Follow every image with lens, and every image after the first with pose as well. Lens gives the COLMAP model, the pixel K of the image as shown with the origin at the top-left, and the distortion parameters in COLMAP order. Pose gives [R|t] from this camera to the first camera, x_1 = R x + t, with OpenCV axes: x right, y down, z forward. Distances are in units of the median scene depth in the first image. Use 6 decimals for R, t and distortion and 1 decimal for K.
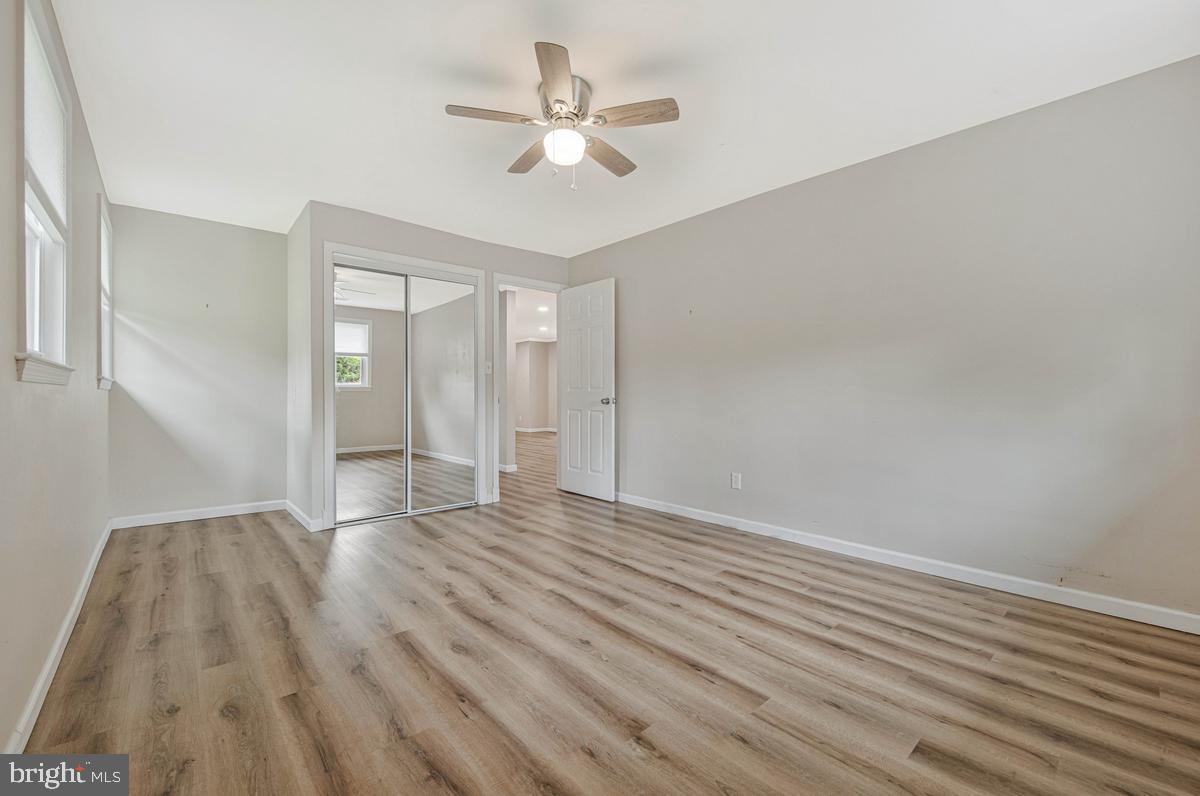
lens RADIAL K [[492.4, 0, 601.2], [0, 492.4, 394.5], [0, 0, 1]] dist [-0.005557, -0.000571]
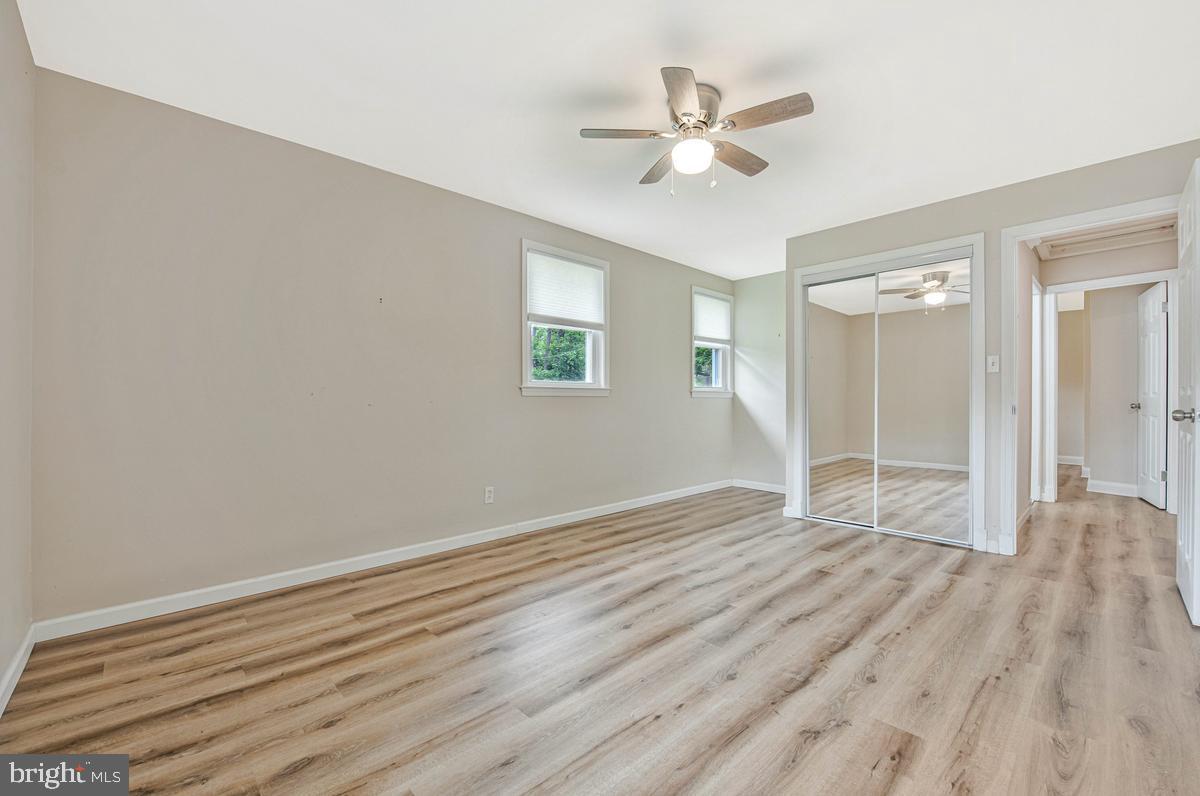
lens RADIAL K [[492.4, 0, 603.0], [0, 492.4, 414.6], [0, 0, 1]] dist [-0.005557, -0.000571]
pose [[0.046692, 0.029564, -0.998472, 0.899149], [-0.000934, 0.999563, 0.029553, -0.007062], [0.998909, -0.000448, 0.046700, 0.759267]]
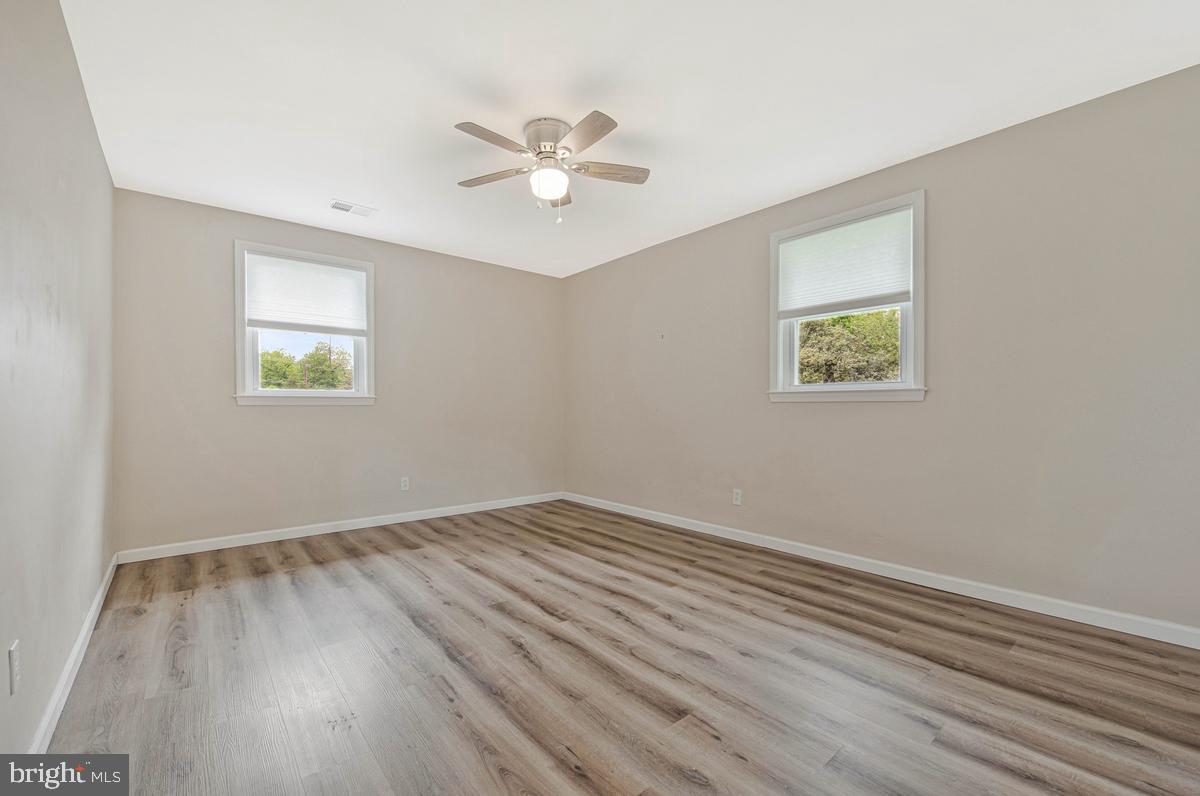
lens RADIAL K [[492.4, 0, 602.3], [0, 492.4, 417.4], [0, 0, 1]] dist [-0.005557, -0.000571]
pose [[-0.999801, -0.000590, 0.019921, -0.210700], [-0.000183, 0.999791, 0.020426, -0.002785], [-0.019929, 0.020418, -0.999593, 2.057503]]
